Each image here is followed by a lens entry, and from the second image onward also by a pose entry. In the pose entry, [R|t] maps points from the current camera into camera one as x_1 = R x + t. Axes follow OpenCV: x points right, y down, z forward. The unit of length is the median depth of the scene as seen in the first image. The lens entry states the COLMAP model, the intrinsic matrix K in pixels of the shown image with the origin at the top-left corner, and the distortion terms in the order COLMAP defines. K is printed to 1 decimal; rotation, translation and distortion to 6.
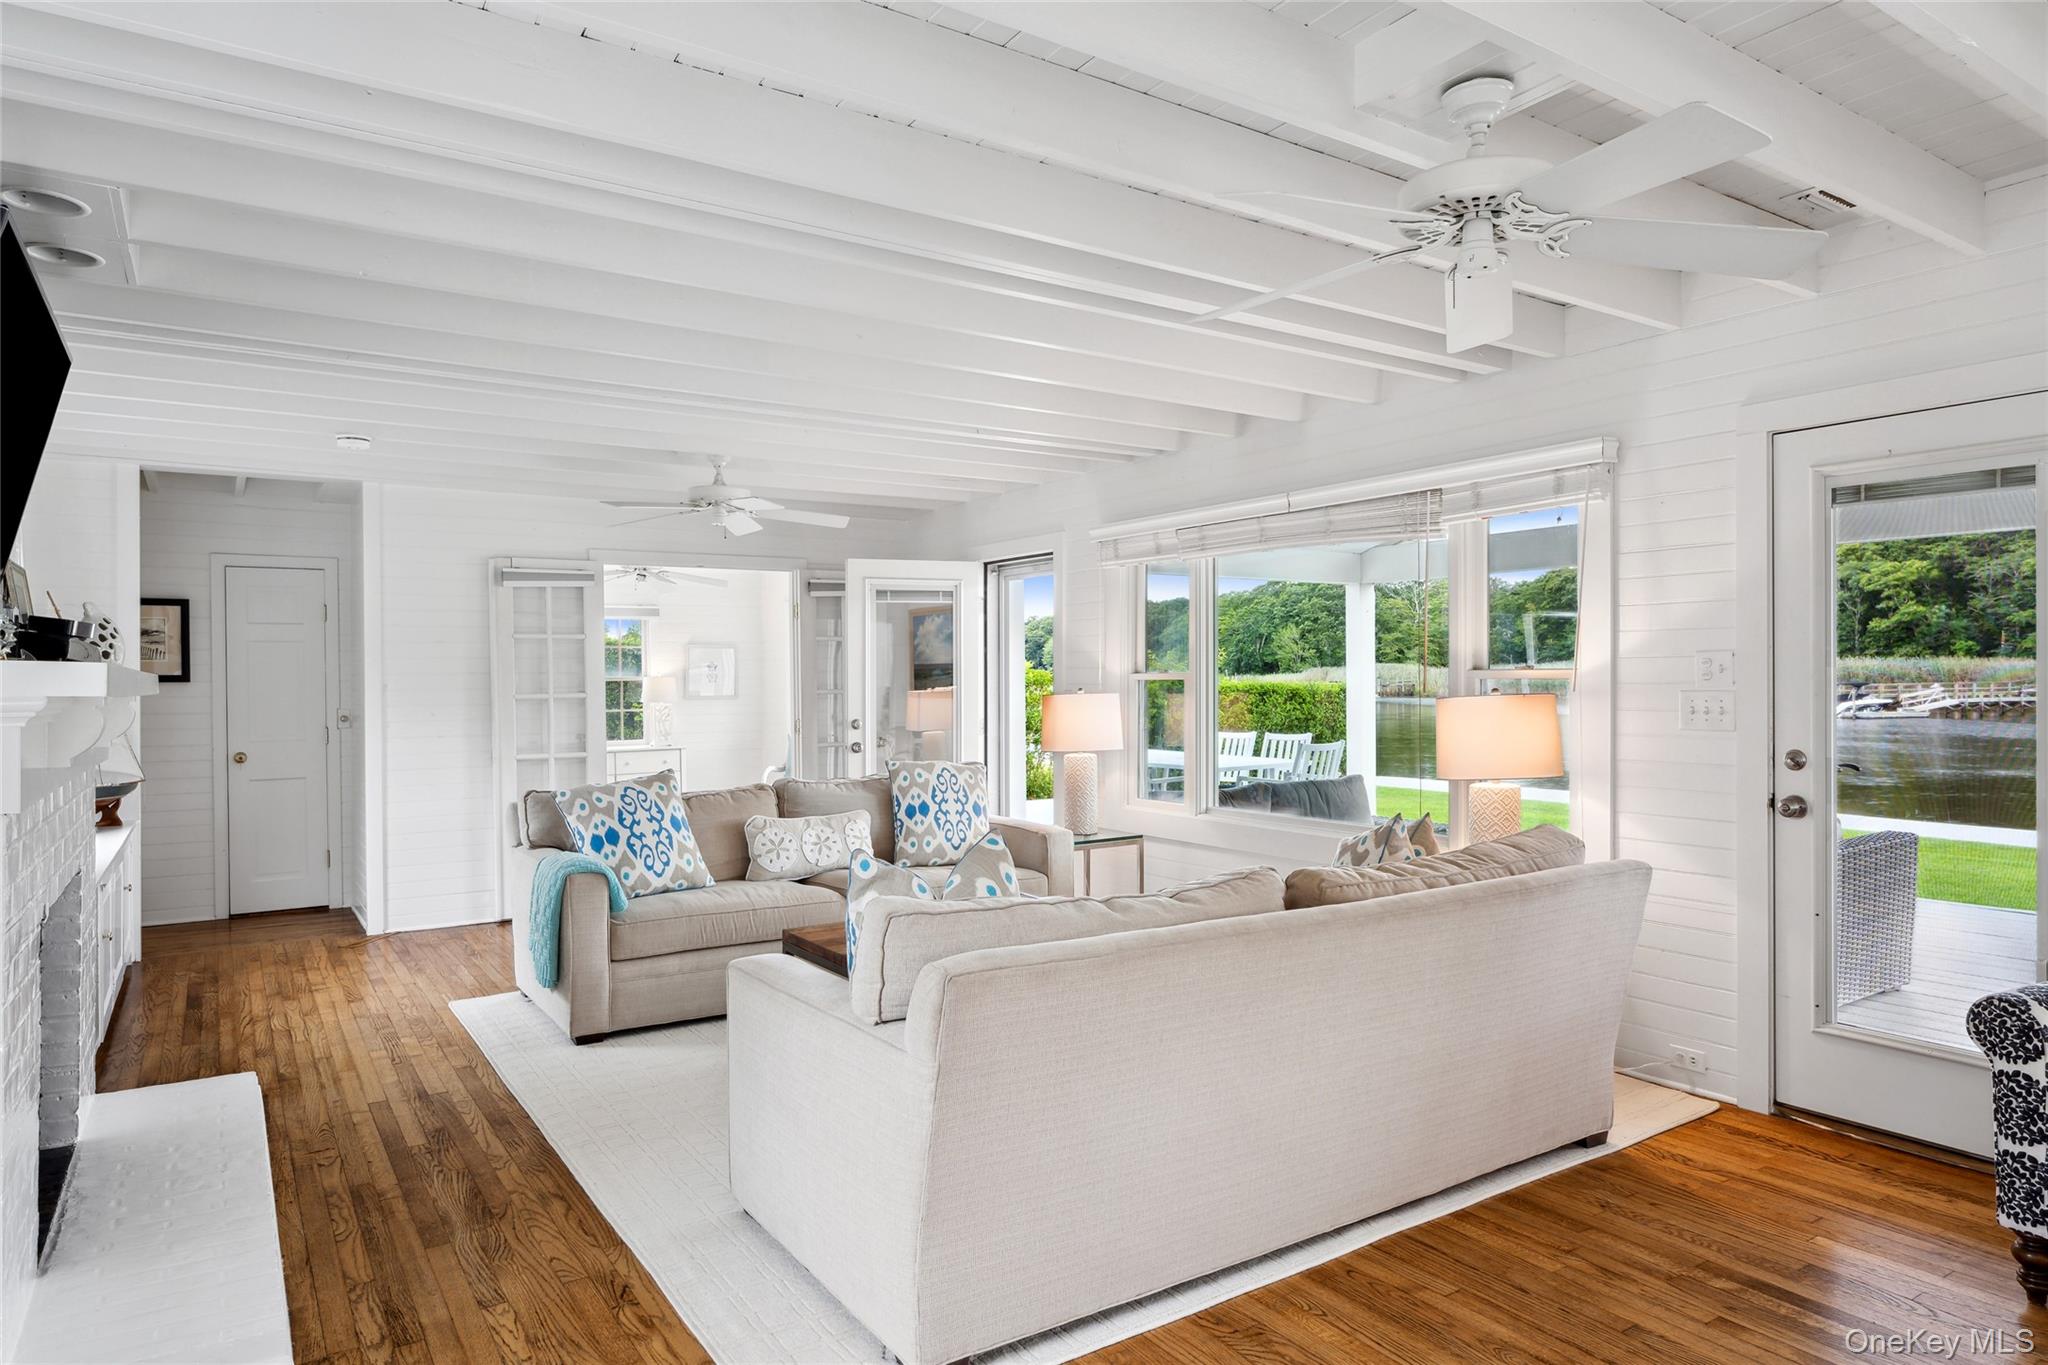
lens RADIAL K [[1230.3, 0, 1015.5], [0, 1230.3, 670.7], [0, 0, 1]] dist [-0.001778, 0.001846]
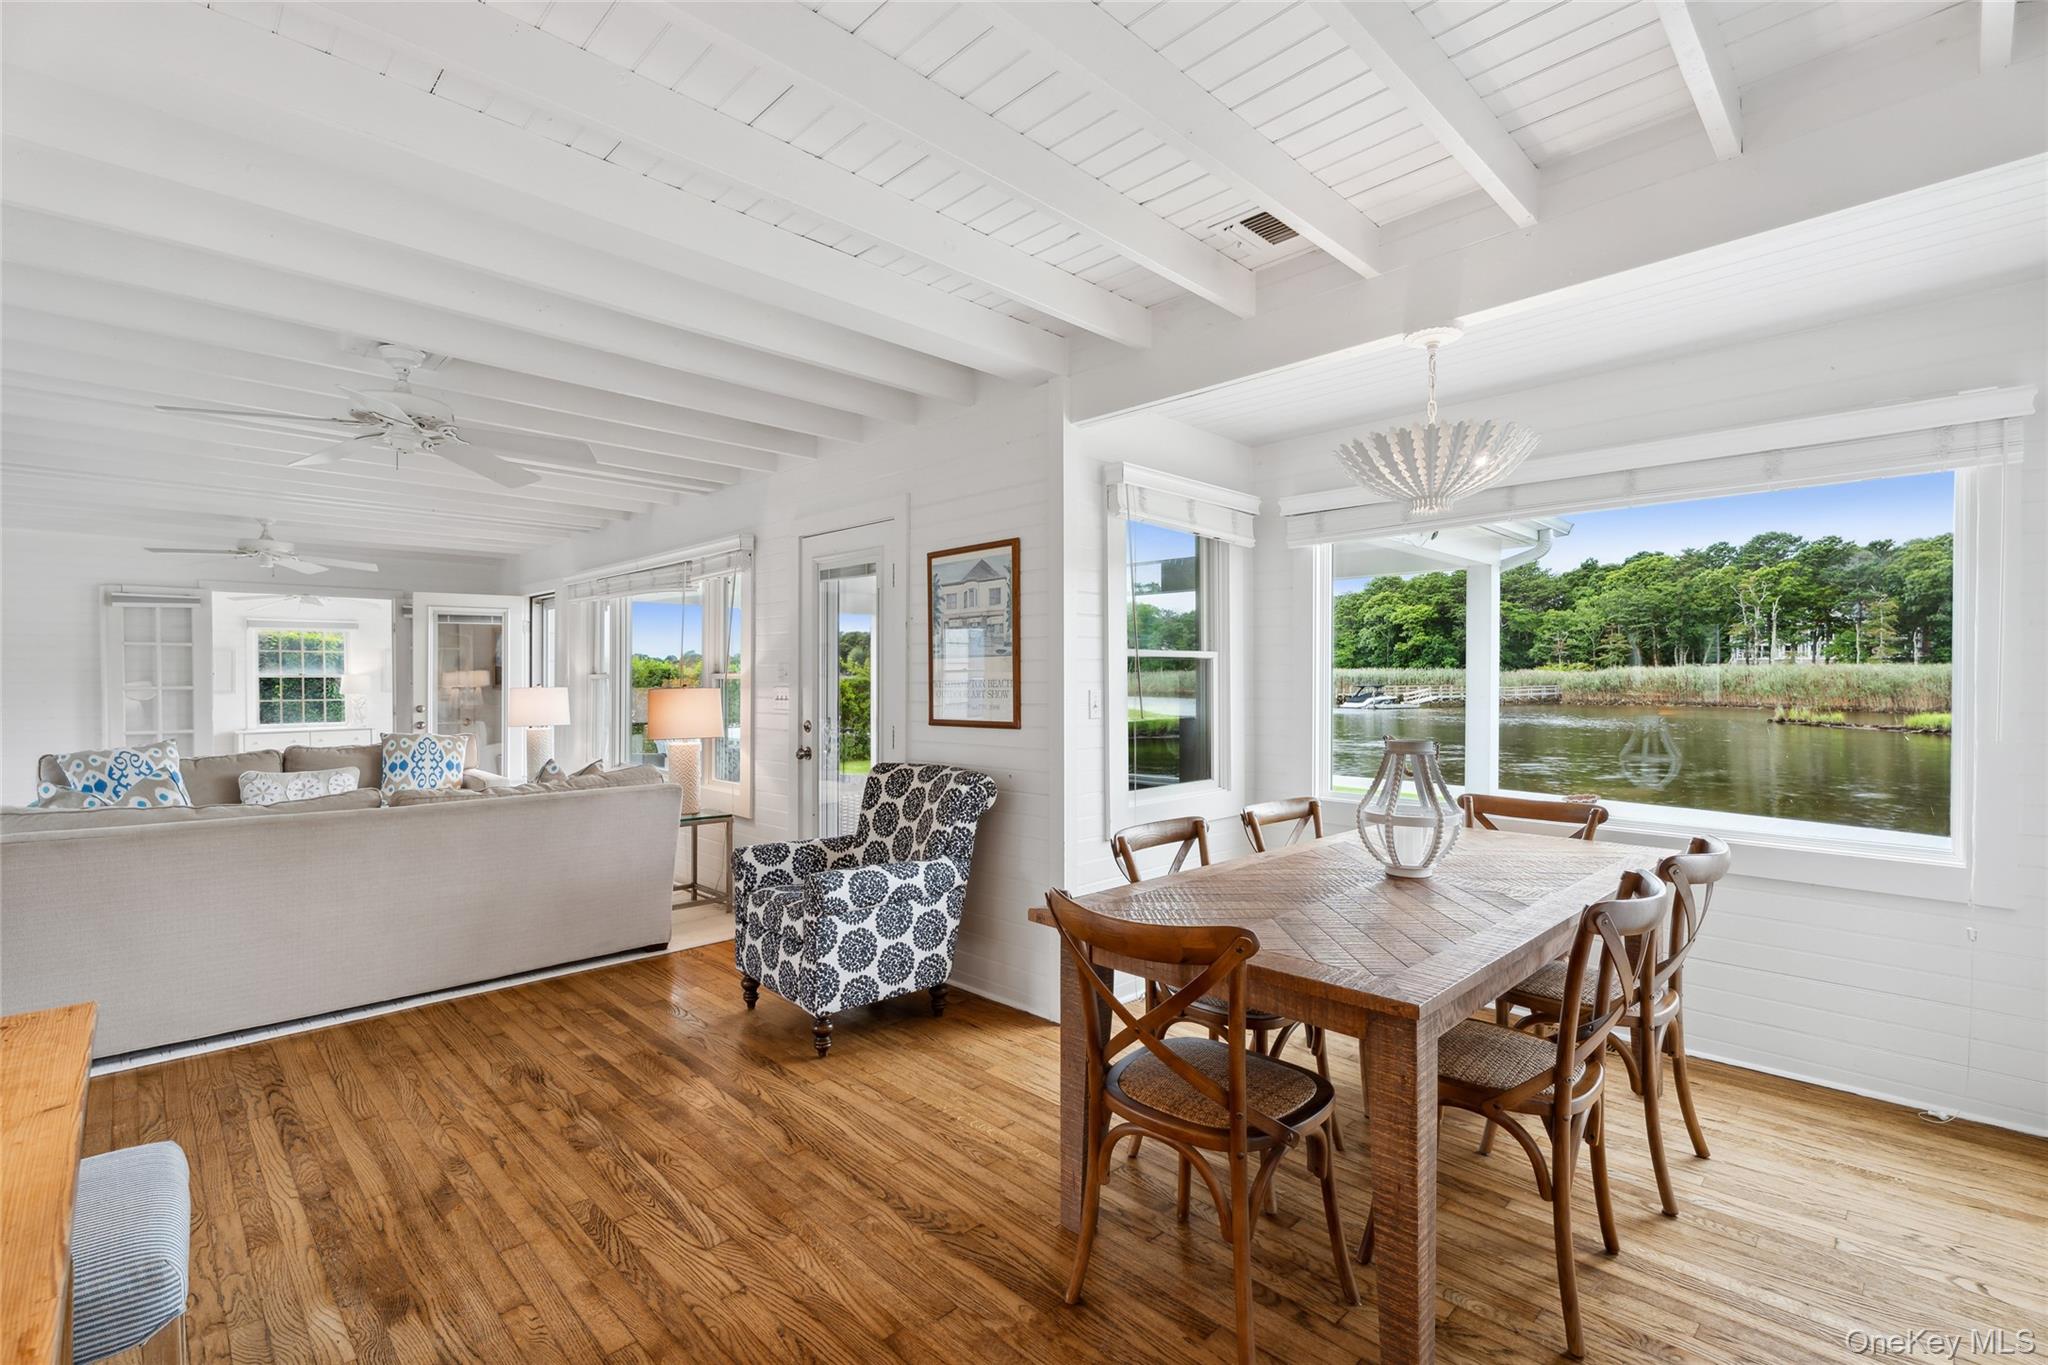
lens RADIAL K [[910.0, 0, 1030.8], [0, 910.0, 681.2], [0, 0, 1]] dist [0.006884, -0.000808]
pose [[0.981437, 0.006105, 0.191689, 0.346302], [-0.007753, 0.999939, 0.007850, -0.002083], [-0.191629, -0.009190, 0.981424, -0.161711]]
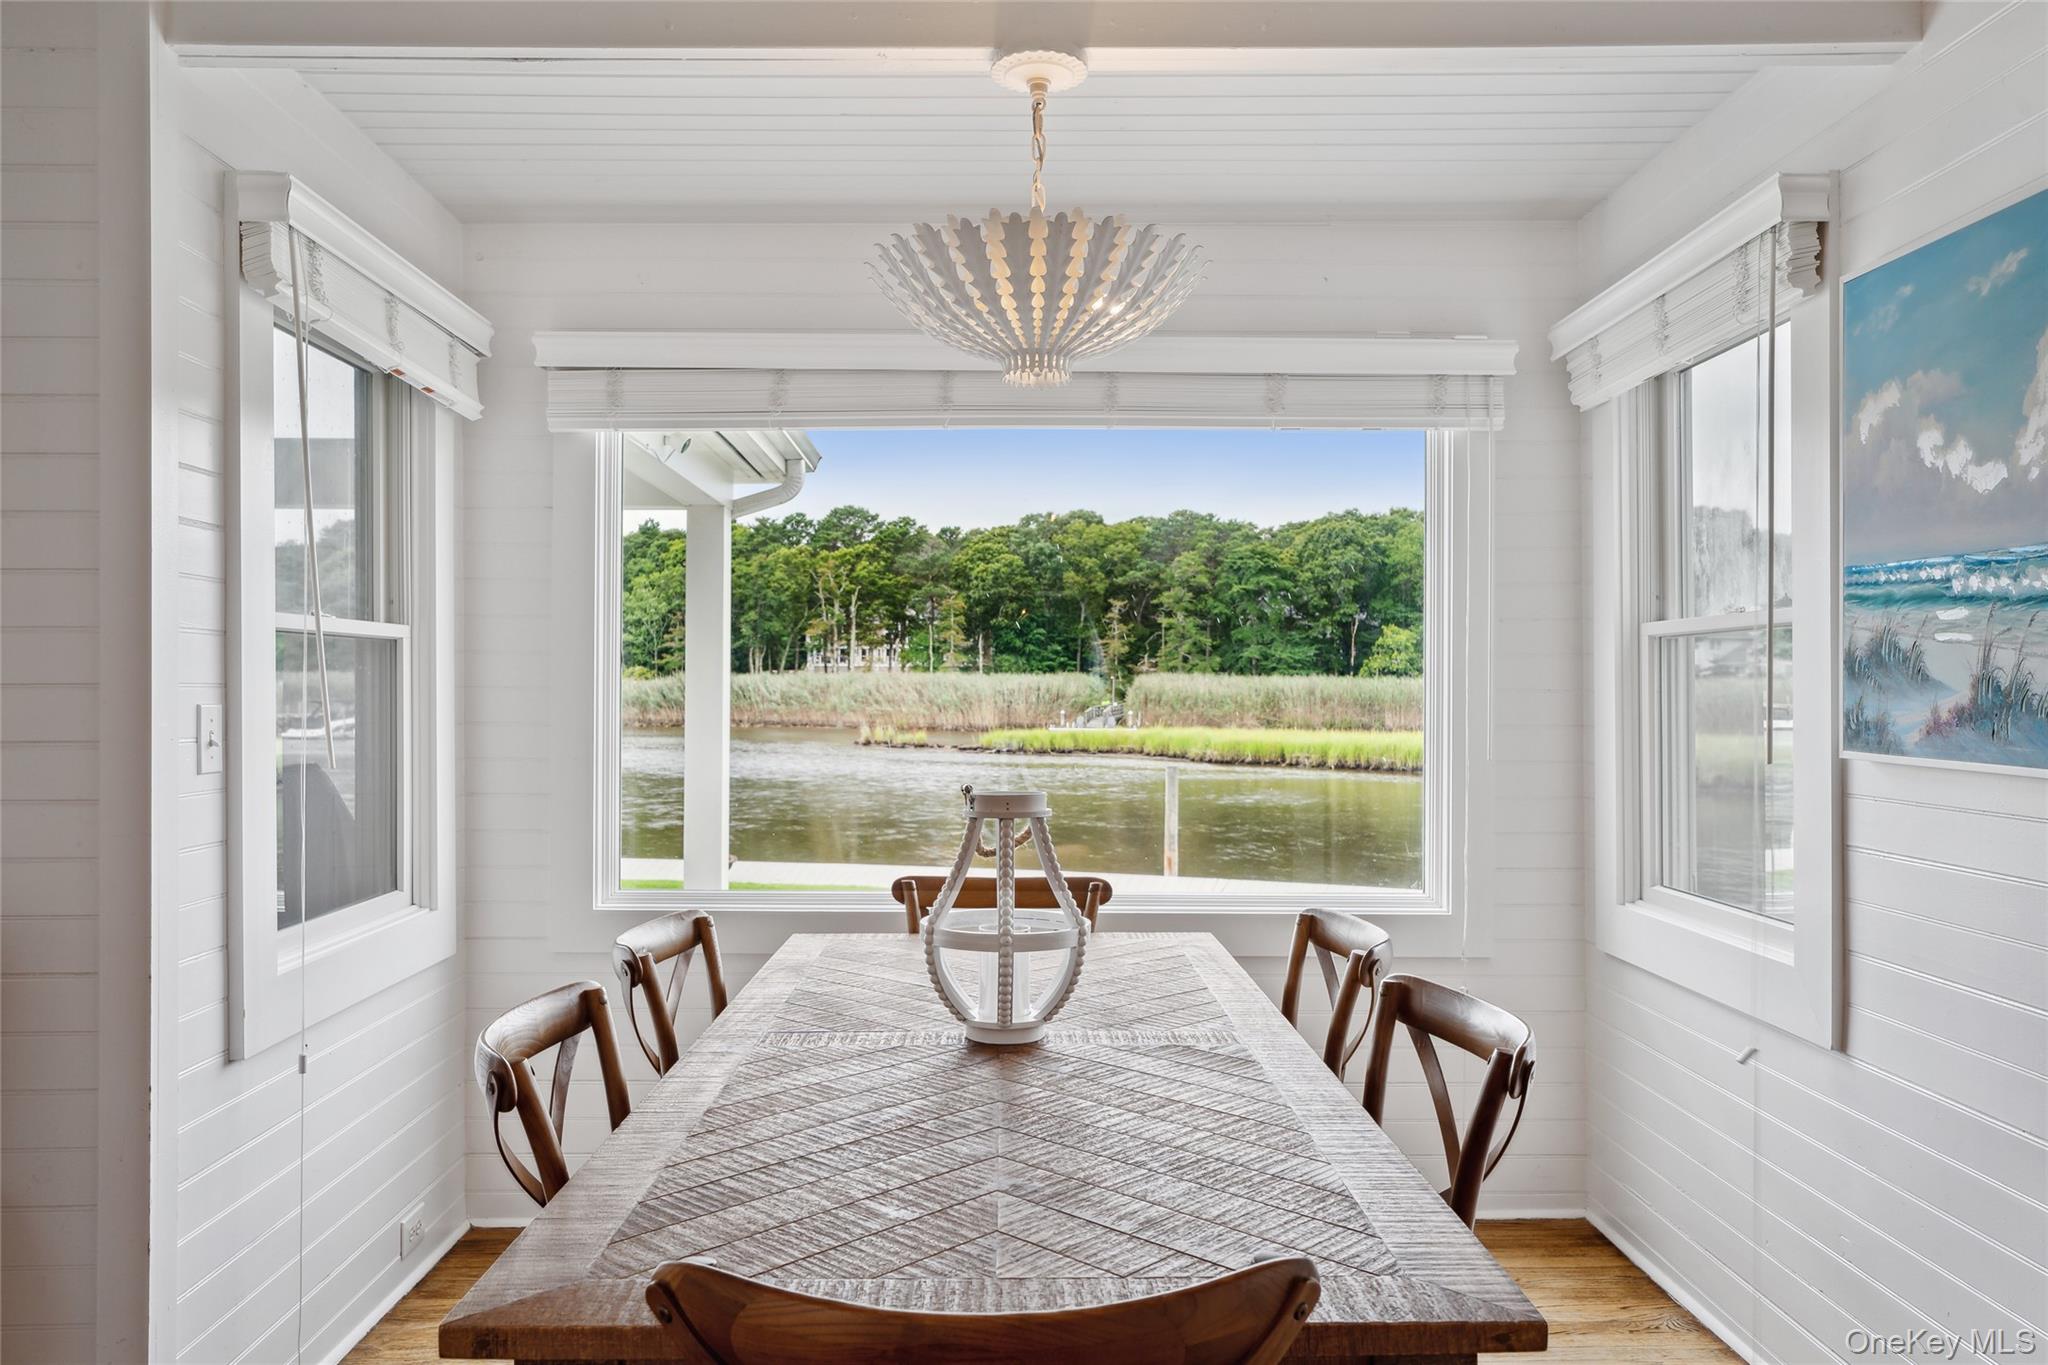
lens RADIAL K [[1467.5, 0, 1003.3], [0, 1467.5, 689.5], [0, 0, 1]] dist [-0.006860, 0.007080]
pose [[0.551281, 0.008380, 0.834278, 0.299694], [-0.011210, 0.999934, -0.002637, 0.001459], [-0.834245, -0.007898, 0.551338, -0.021798]]
